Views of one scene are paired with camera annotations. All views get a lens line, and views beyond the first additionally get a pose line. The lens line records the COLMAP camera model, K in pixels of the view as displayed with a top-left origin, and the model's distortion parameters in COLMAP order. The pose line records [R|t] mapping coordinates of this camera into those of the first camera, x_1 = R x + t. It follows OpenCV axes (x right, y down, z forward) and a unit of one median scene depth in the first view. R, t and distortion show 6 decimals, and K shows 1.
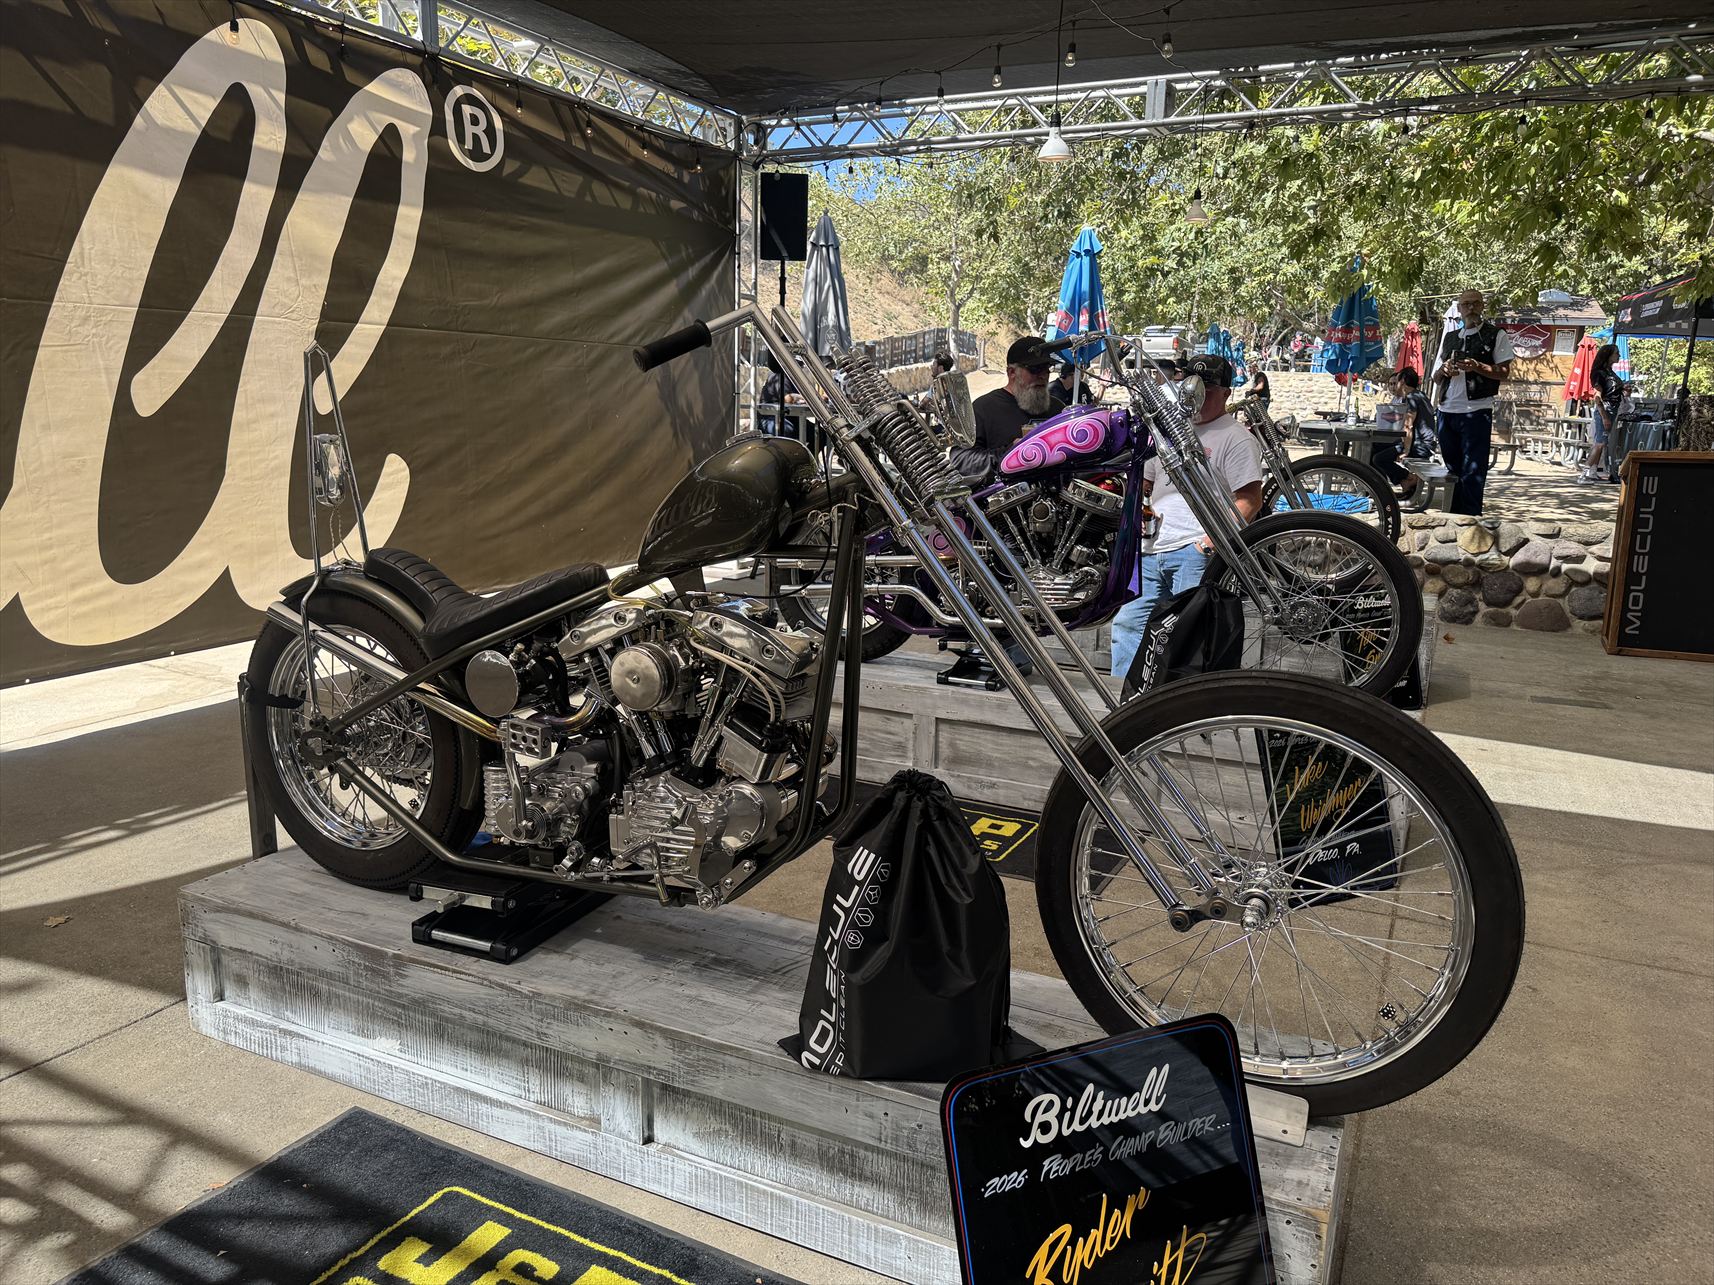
lens RADIAL K [[1216.7, 0, 847.7], [0, 1216.7, 639.1], [0, 0, 1]] dist [0.018728, -0.026596]
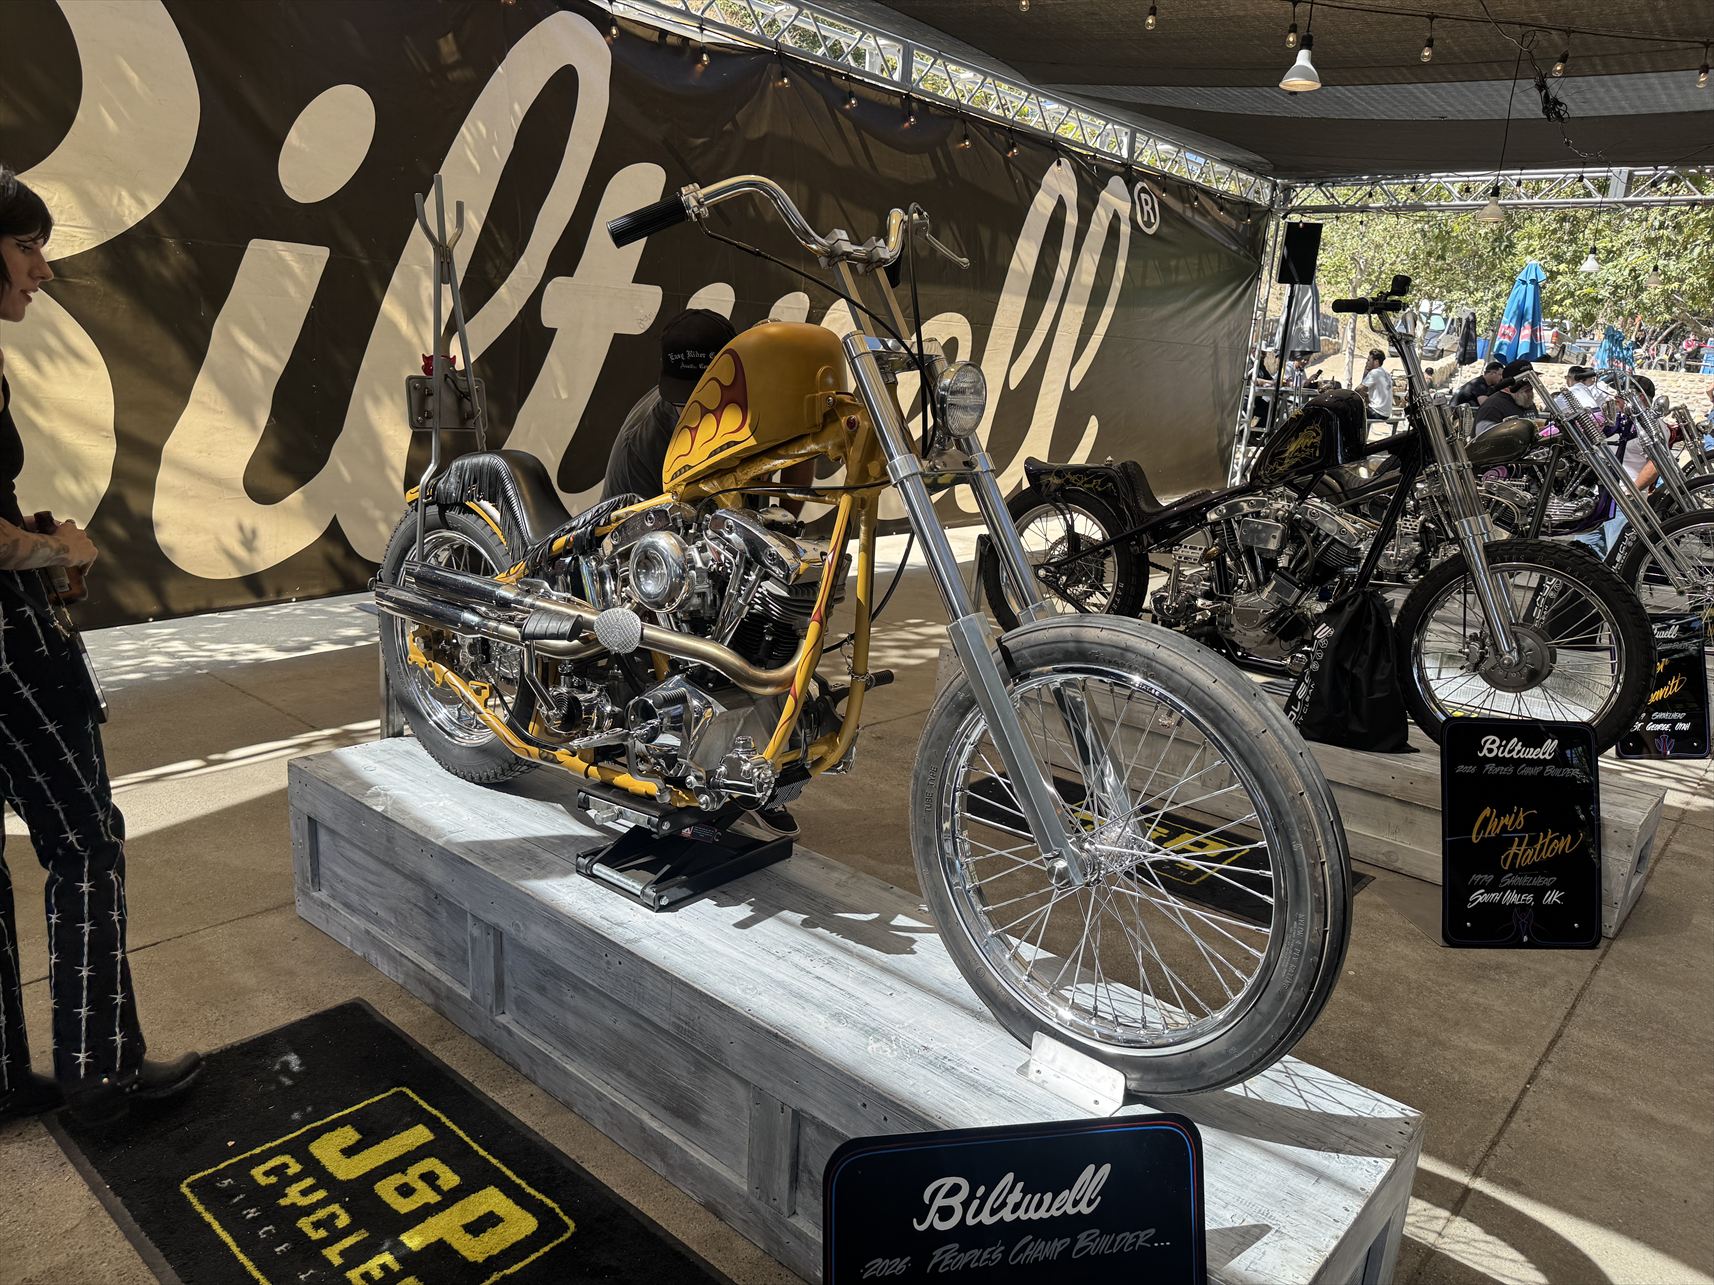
lens RADIAL K [[1216.7, 0, 847.7], [0, 1216.7, 639.1], [0, 0, 1]] dist [0.018728, -0.026596]
pose [[0.970380, 0.093531, -0.222744, -0.221176], [-0.087997, 0.995517, 0.034668, 0.091288], [0.224988, -0.014040, 0.974260, -0.507243]]
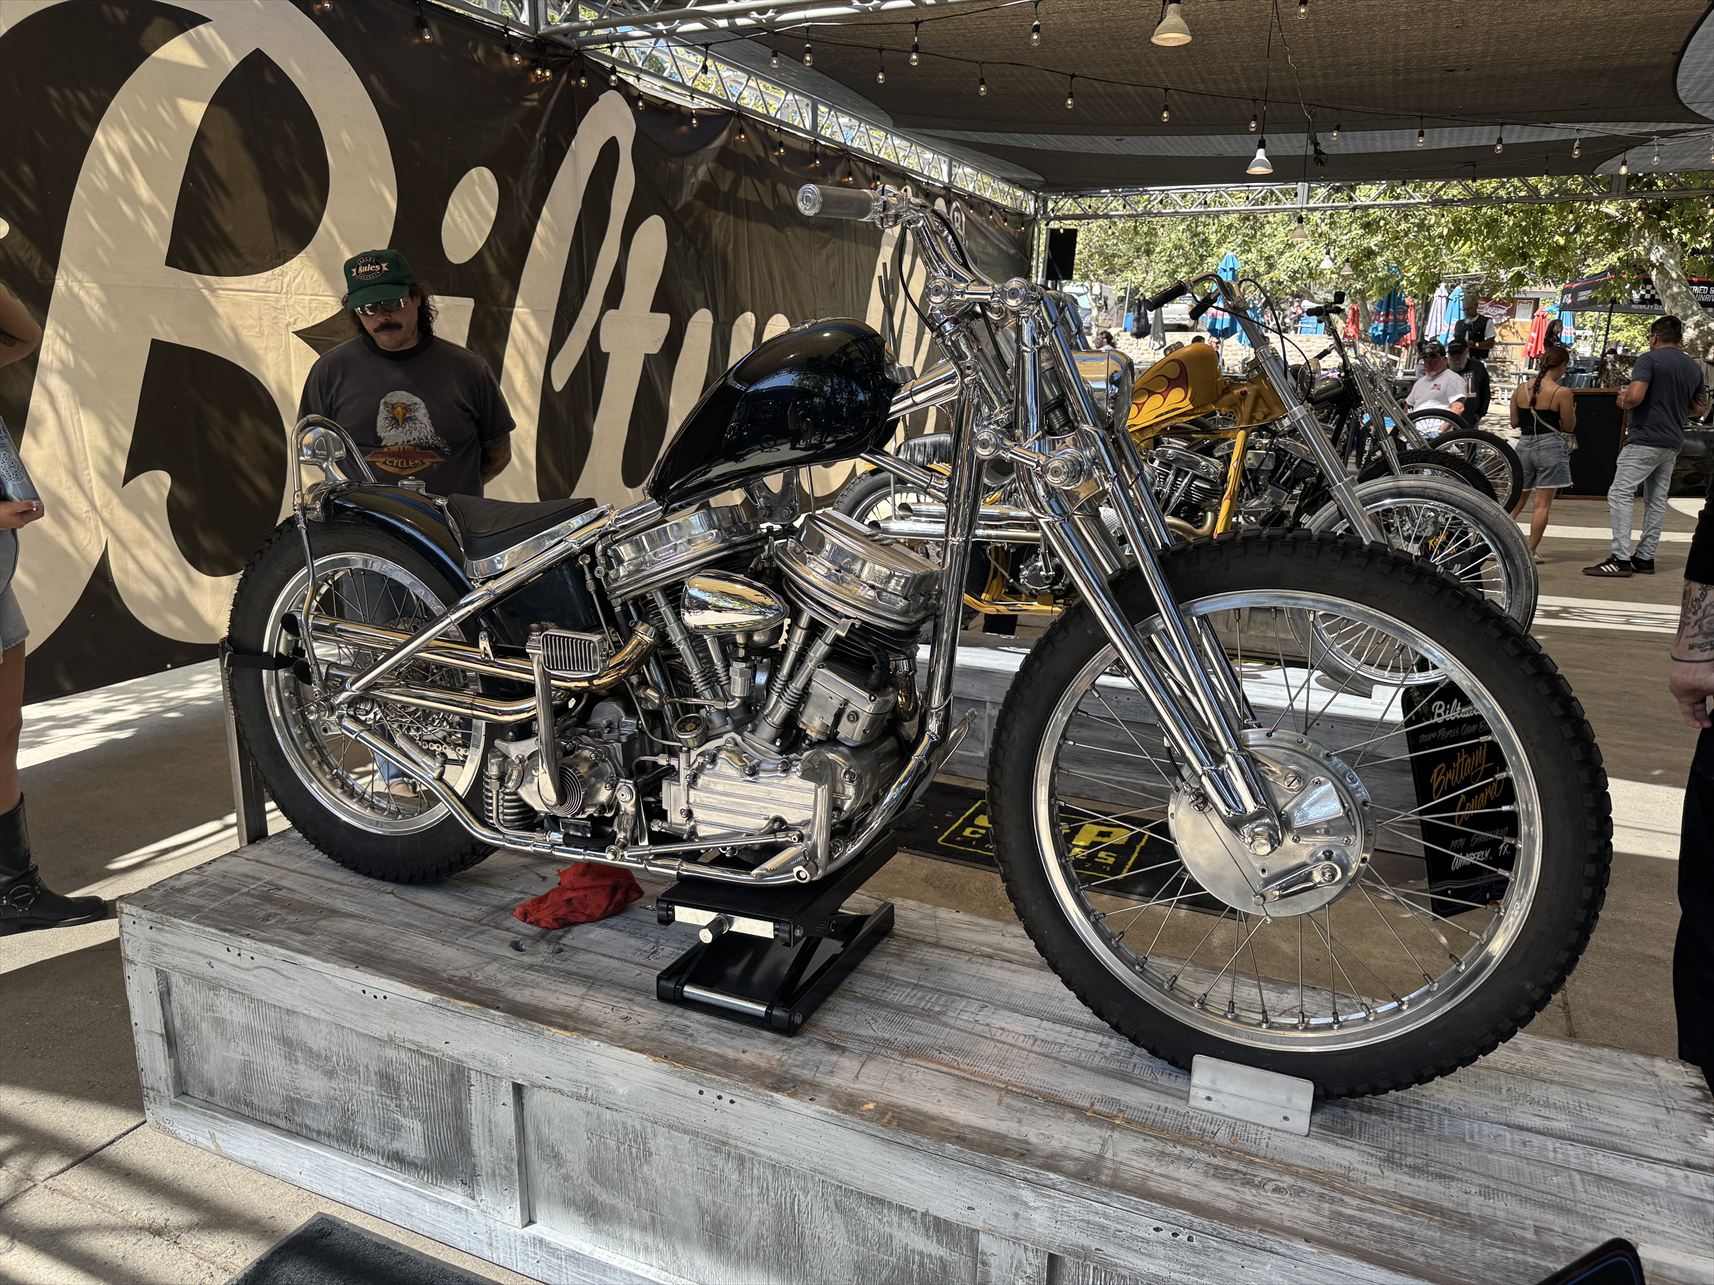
lens RADIAL K [[1240.8, 0, 861.3], [0, 1240.8, 647.1], [0, 0, 1]] dist [-0.002648, 0.005461]
pose [[0.998874, -0.023545, 0.041191, -0.445879], [0.022246, 0.999249, 0.031733, 0.135282], [-0.041907, -0.030781, 0.998647, -0.742077]]
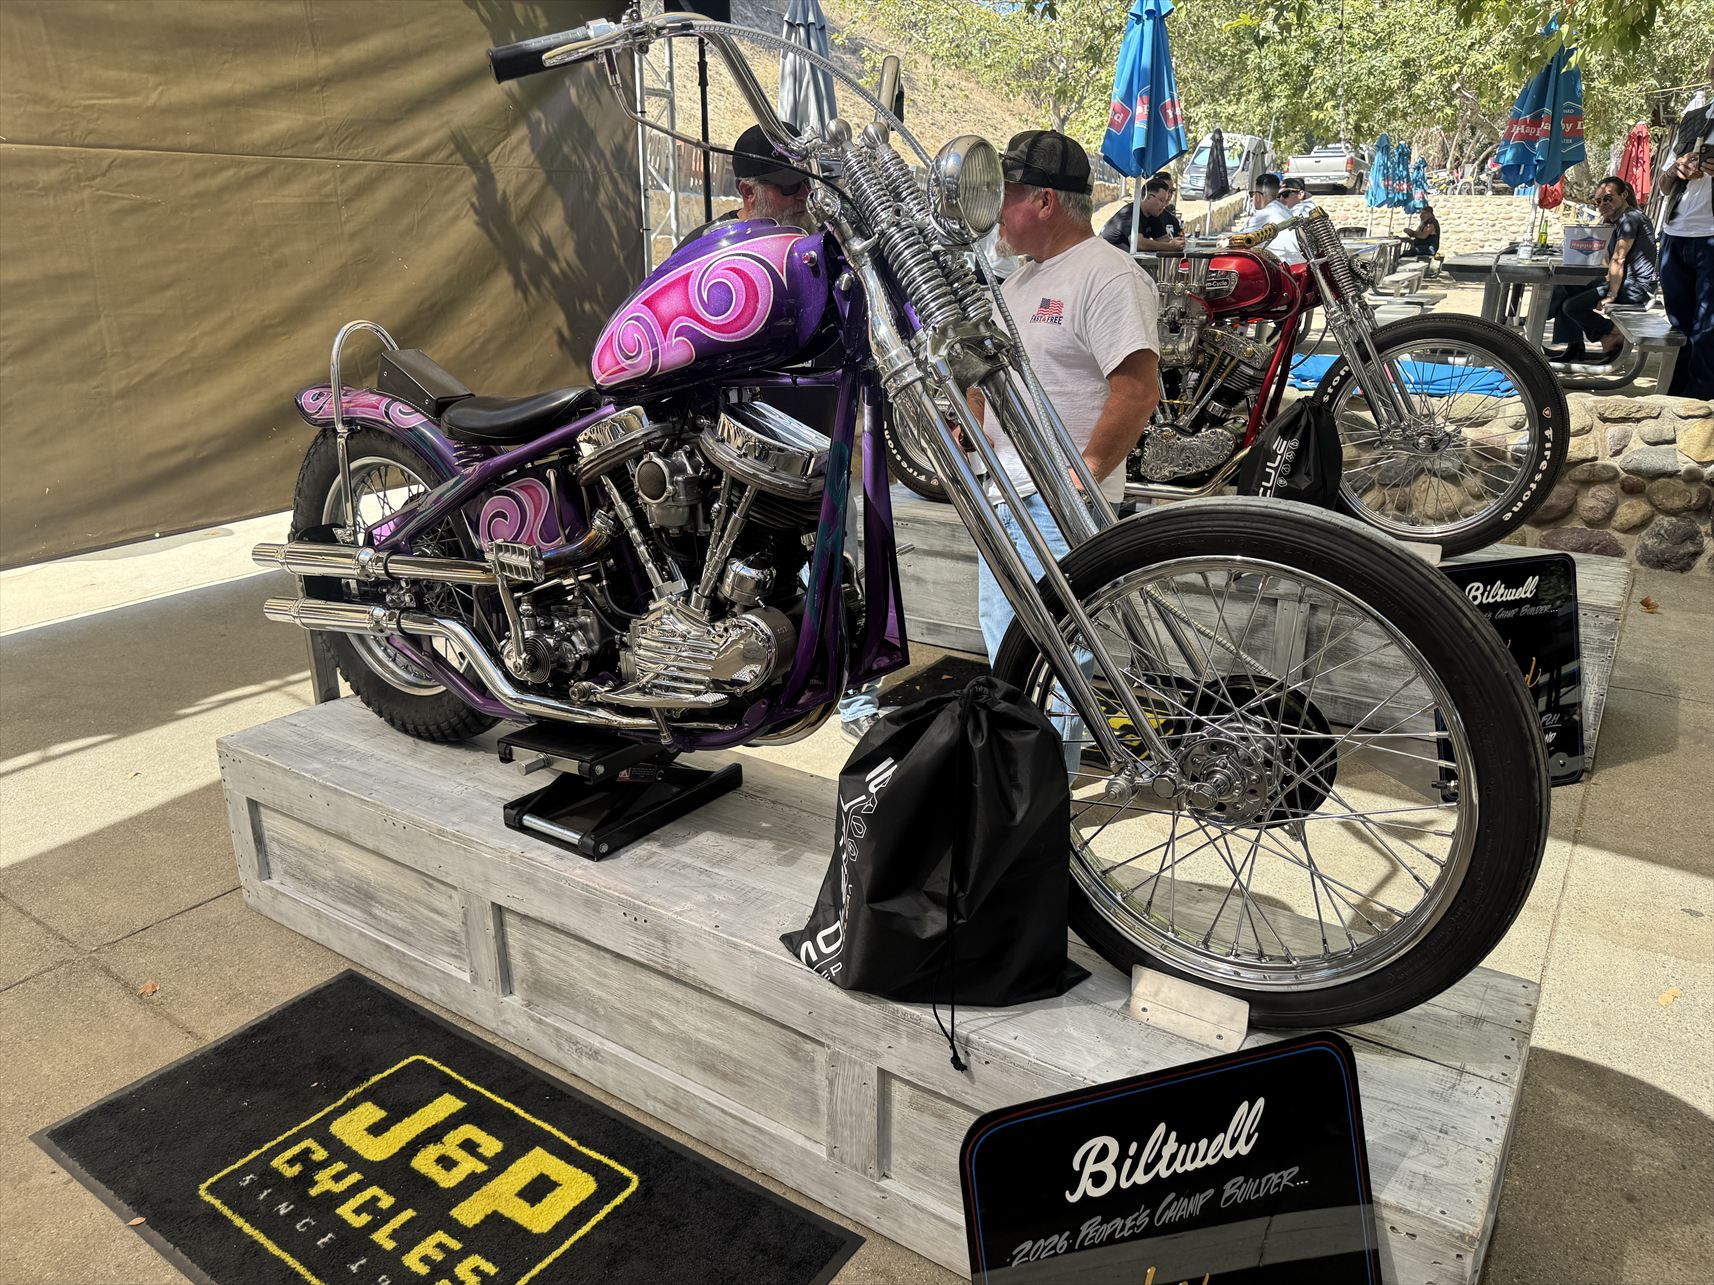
lens RADIAL K [[1240.8, 0, 861.3], [0, 1240.8, 647.1], [0, 0, 1]] dist [-0.002648, 0.005461]
pose [[0.993778, 0.014000, -0.110493, 0.142777], [-0.000581, 0.992707, 0.120552, -0.050230], [0.111375, -0.119738, 0.986539, 0.286984]]
